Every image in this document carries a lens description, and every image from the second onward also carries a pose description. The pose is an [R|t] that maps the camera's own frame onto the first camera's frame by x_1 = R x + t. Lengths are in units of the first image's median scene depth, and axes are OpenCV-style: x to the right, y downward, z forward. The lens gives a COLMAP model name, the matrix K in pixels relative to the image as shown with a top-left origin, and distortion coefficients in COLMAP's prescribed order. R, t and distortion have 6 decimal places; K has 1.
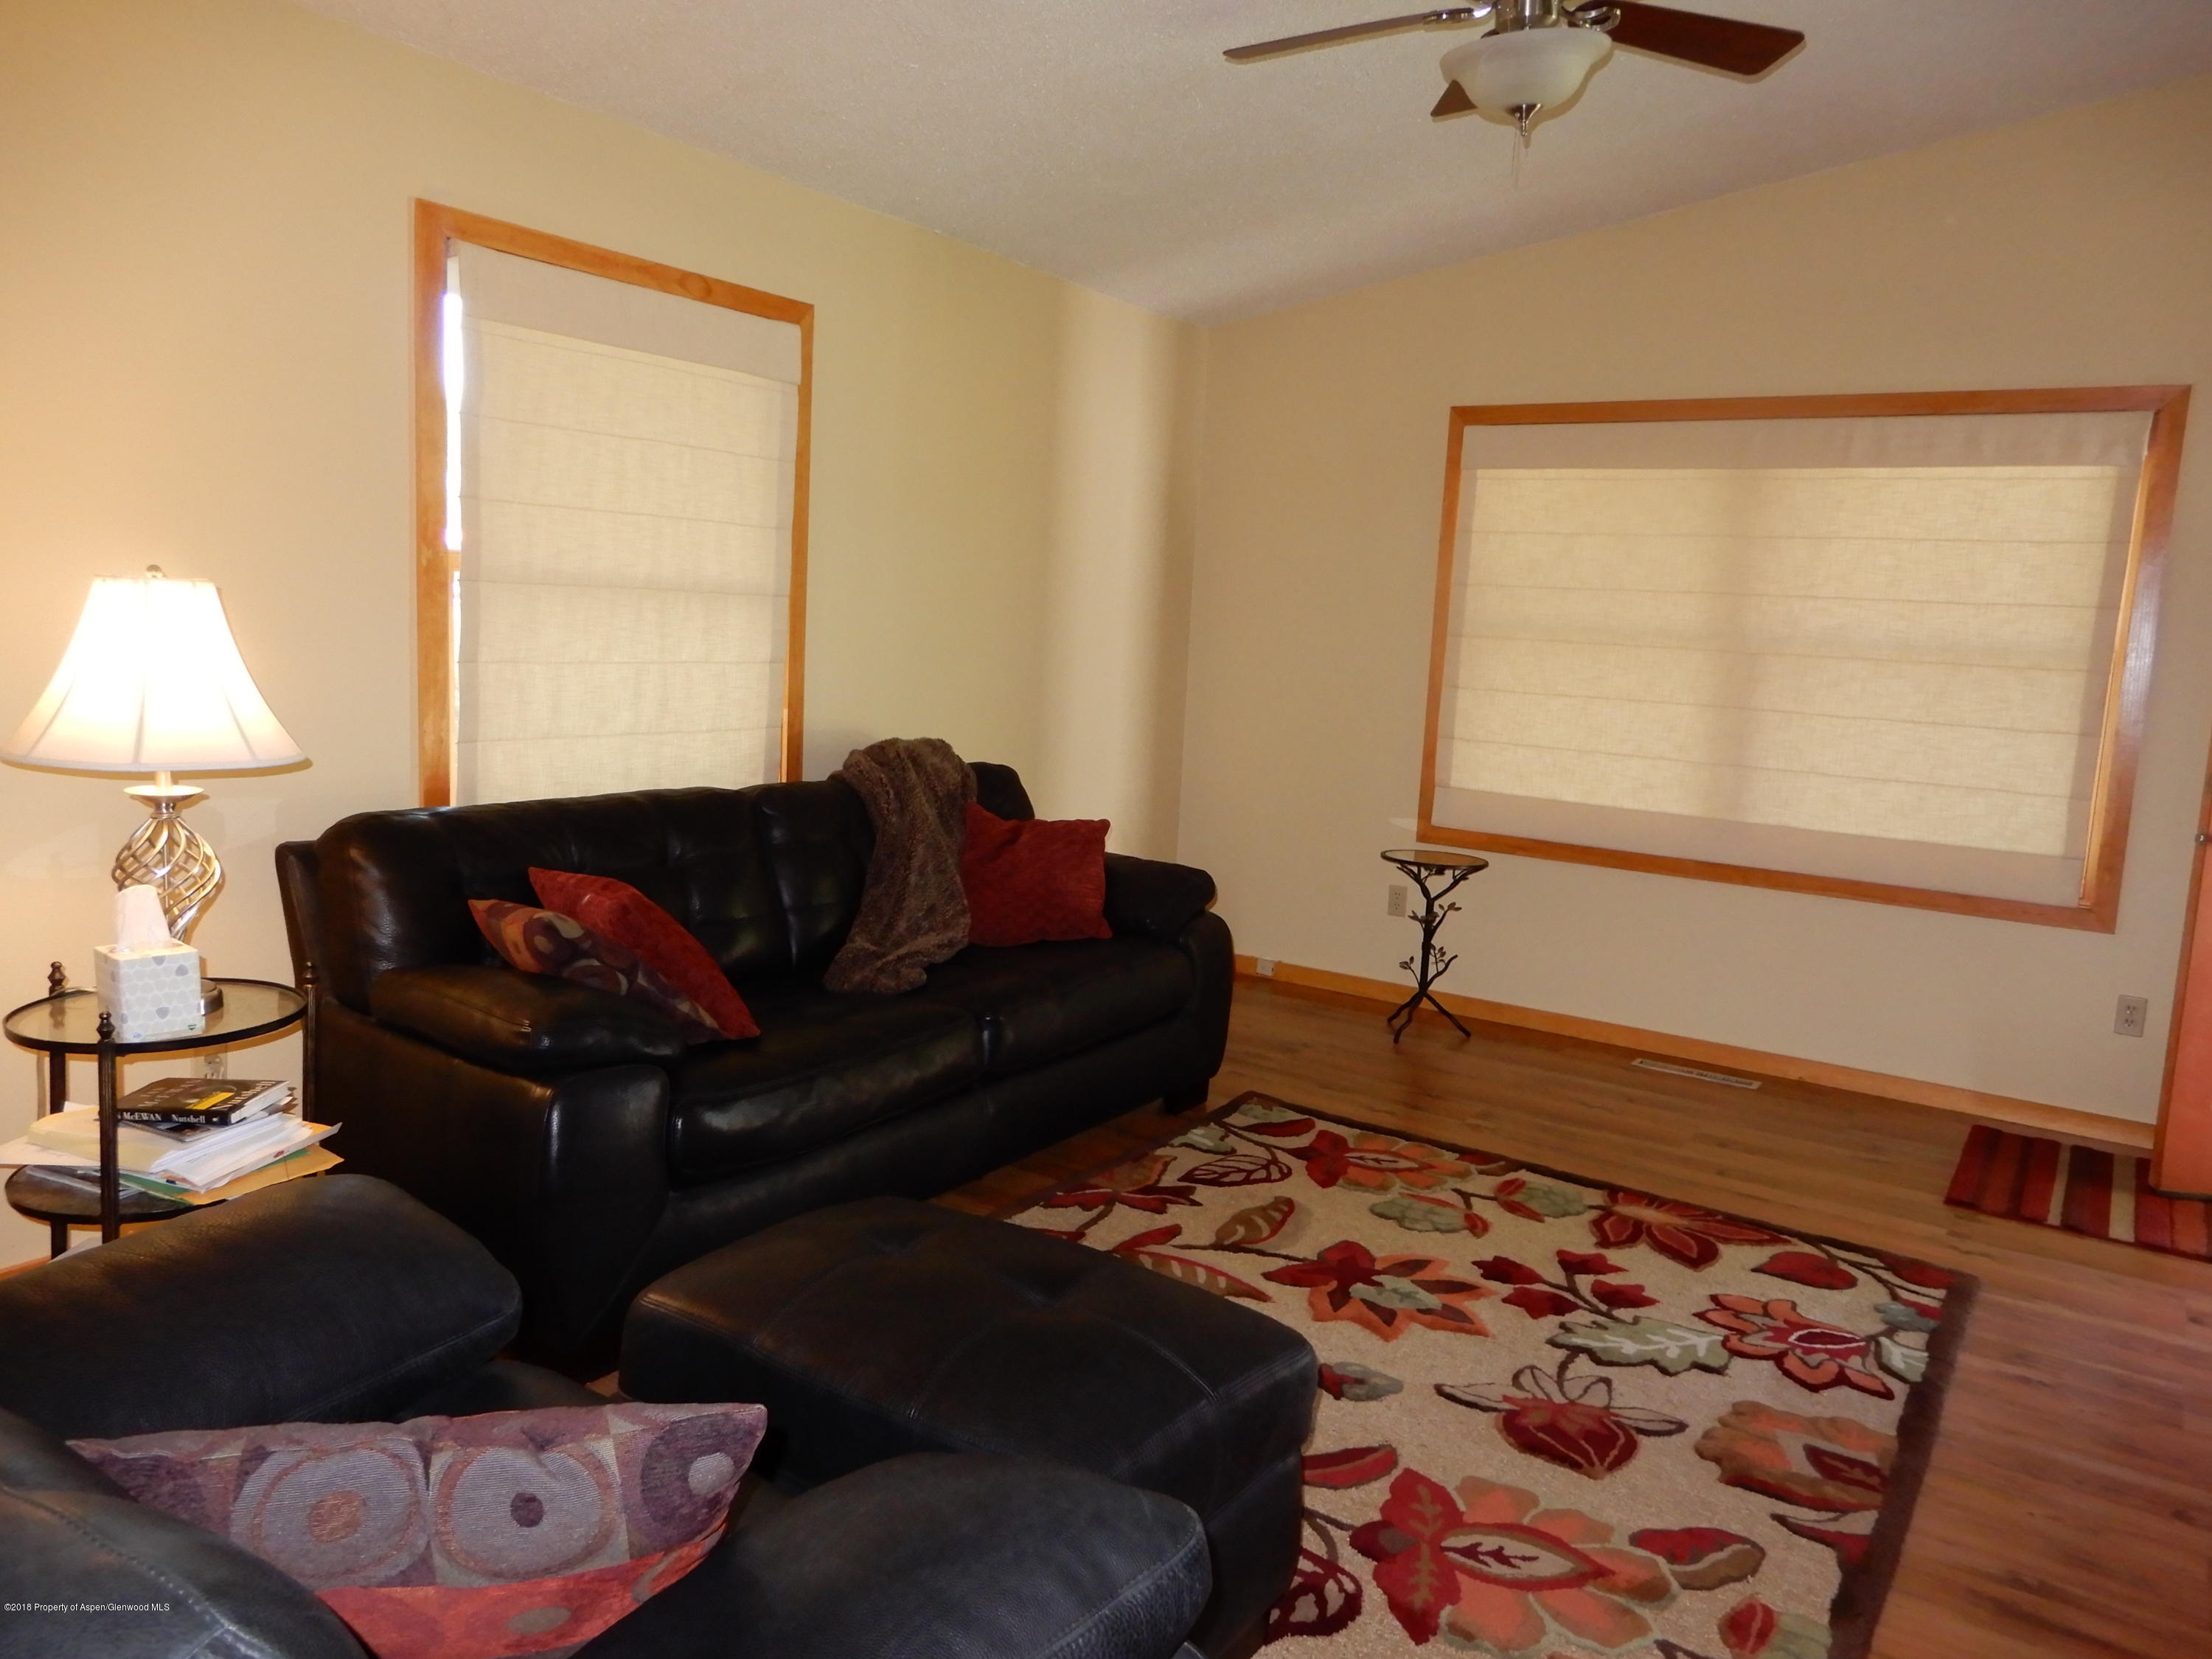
lens RADIAL K [[1576.4, 0, 1106.0], [0, 1576.4, 829.5], [0, 0, 1]] dist [0.007858, 0.001438]
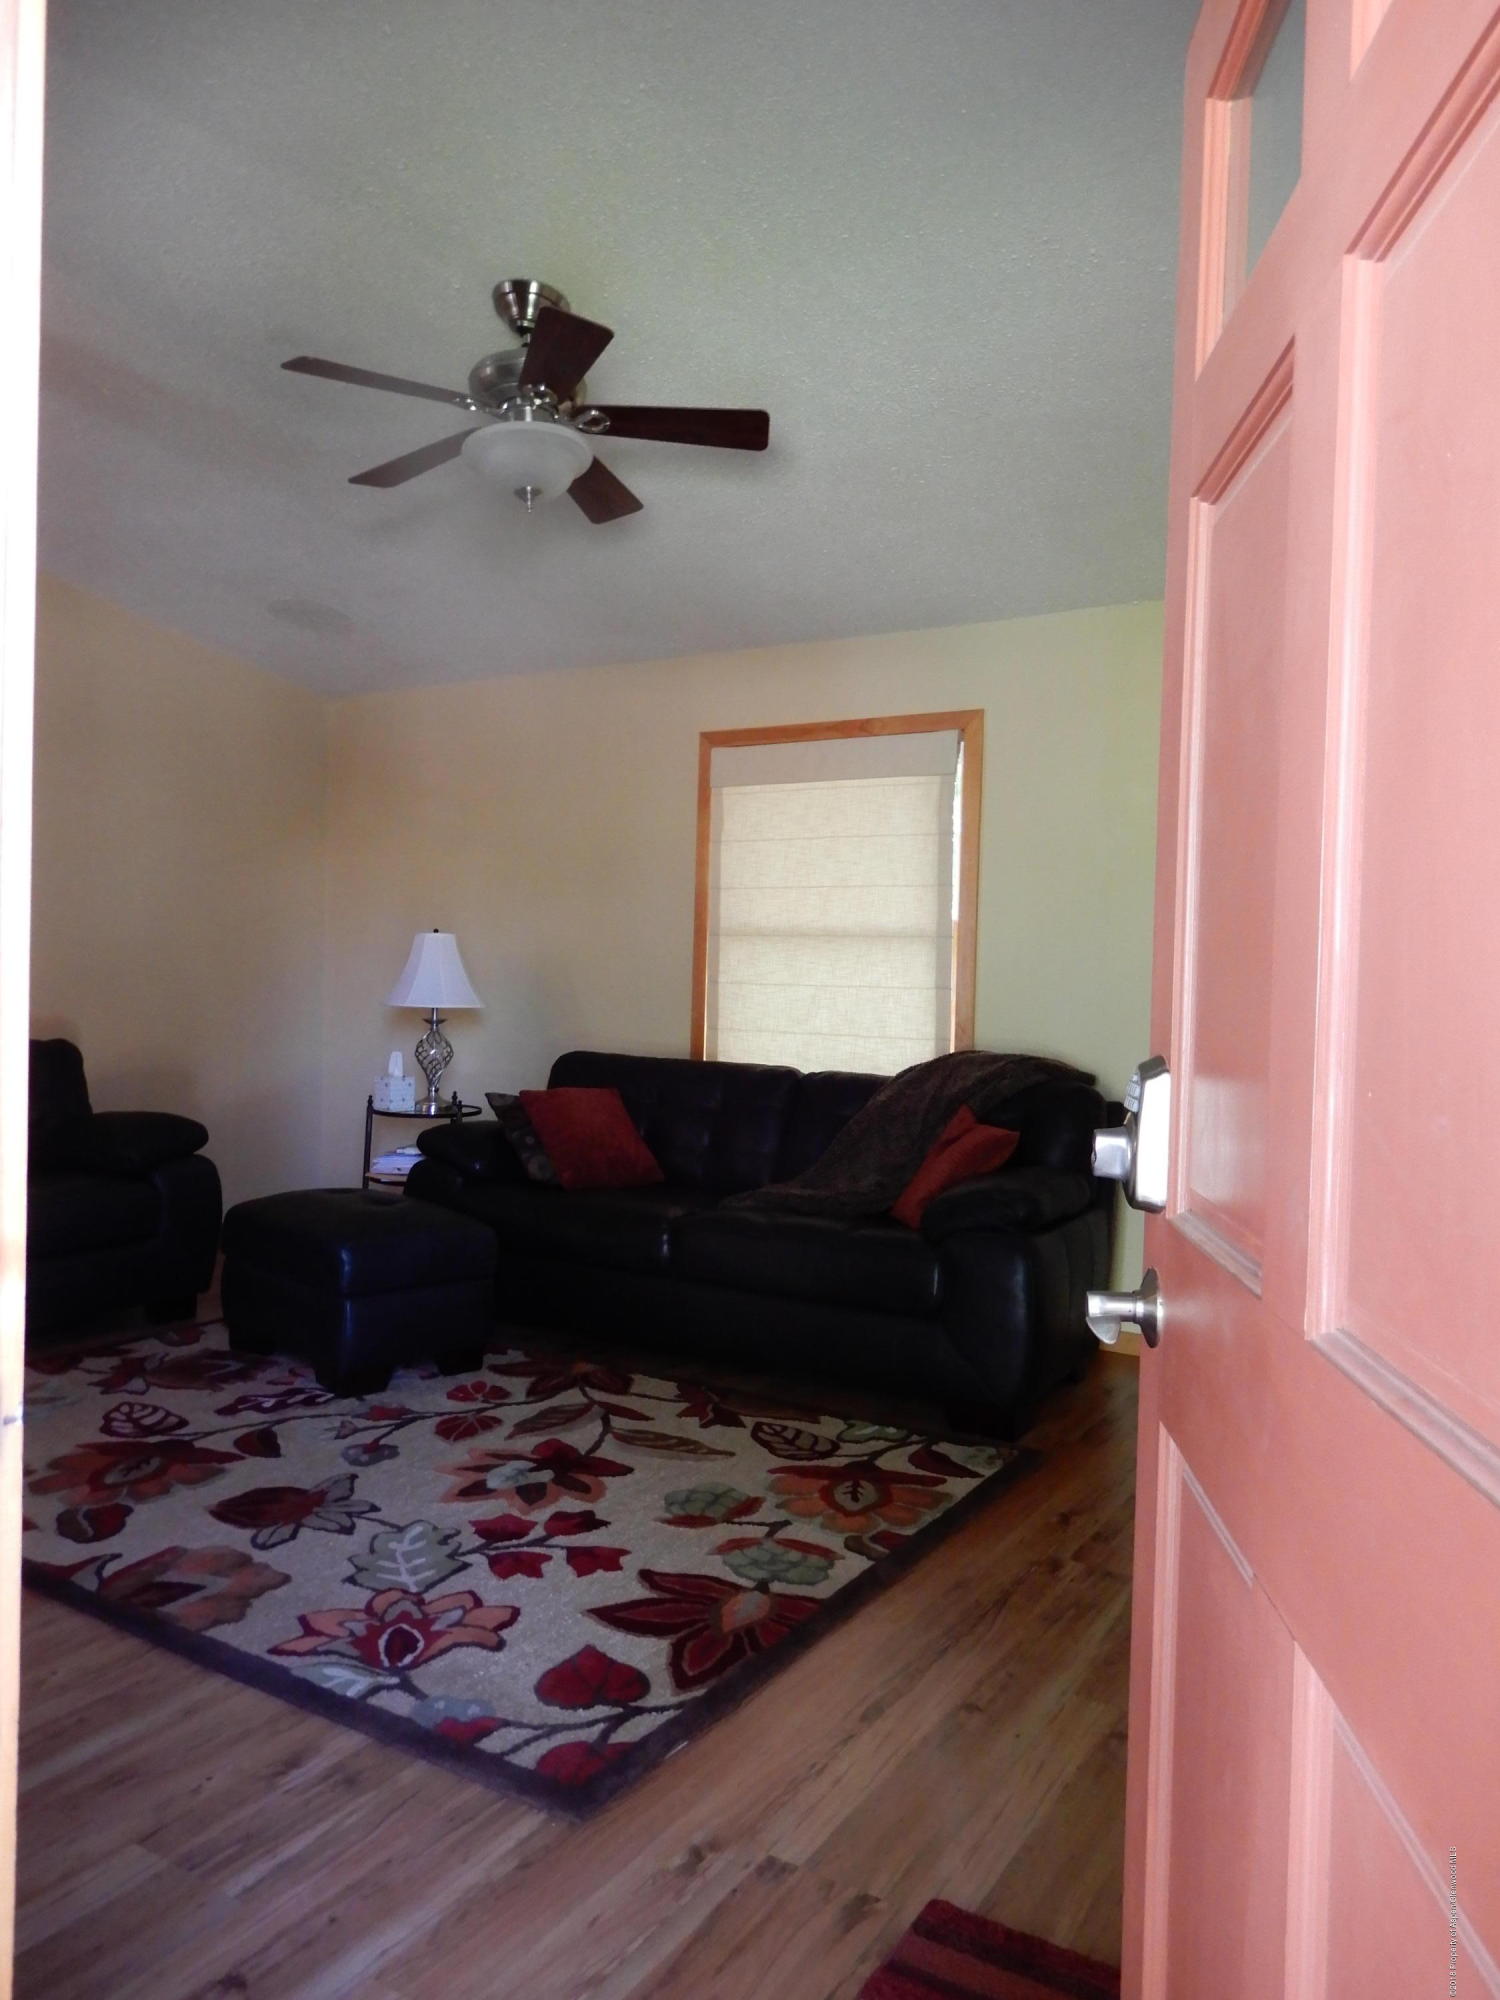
lens RADIAL K [[1425.3, 0, 750.0], [0, 1425.3, 1000.0], [0, 0, 1]] dist [0.006002, -0.002214]
pose [[0.031176, -0.031356, -0.999022, 1.307424], [-0.160368, 0.986402, -0.035964, -0.041457], [0.986565, 0.161332, 0.025724, 1.138994]]
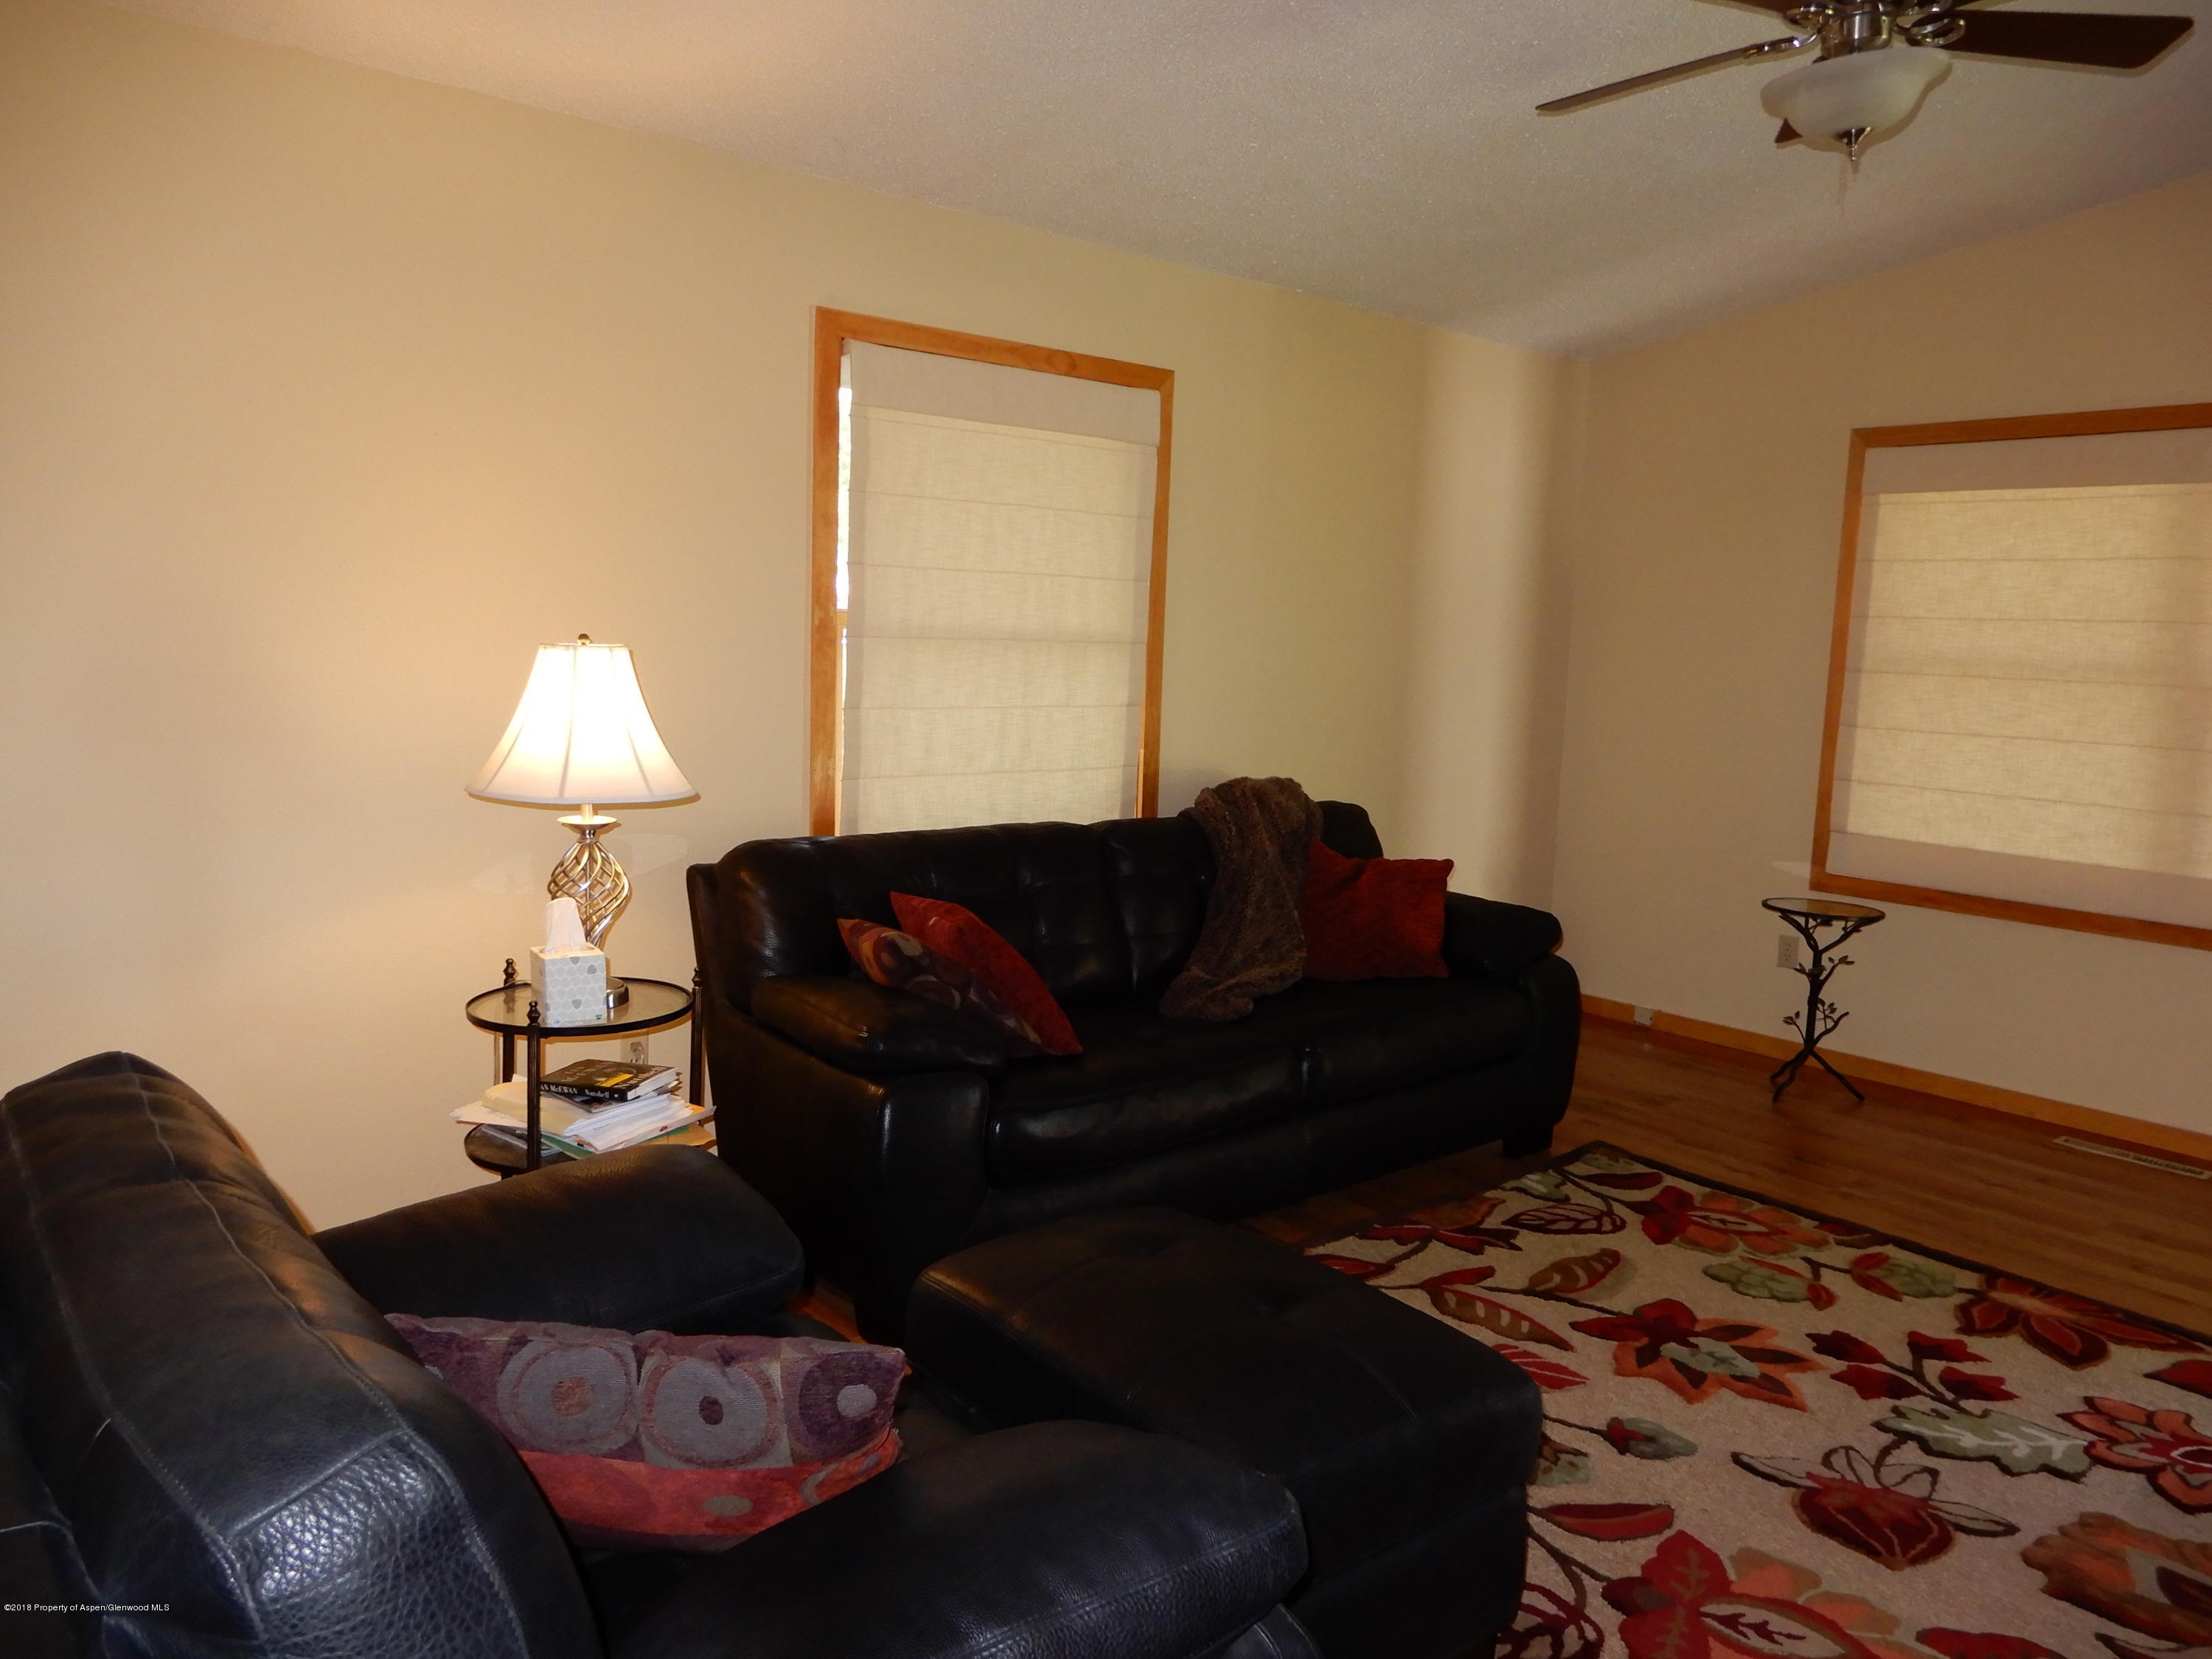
lens RADIAL K [[1576.4, 0, 1106.0], [0, 1576.4, 829.5], [0, 0, 1]] dist [0.006002, -0.002214]
pose [[0.962193, 0.016125, -0.271892, 0.088984], [-0.021953, 0.999589, -0.018409, -0.002998], [0.271484, 0.023682, 0.962152, -0.039926]]
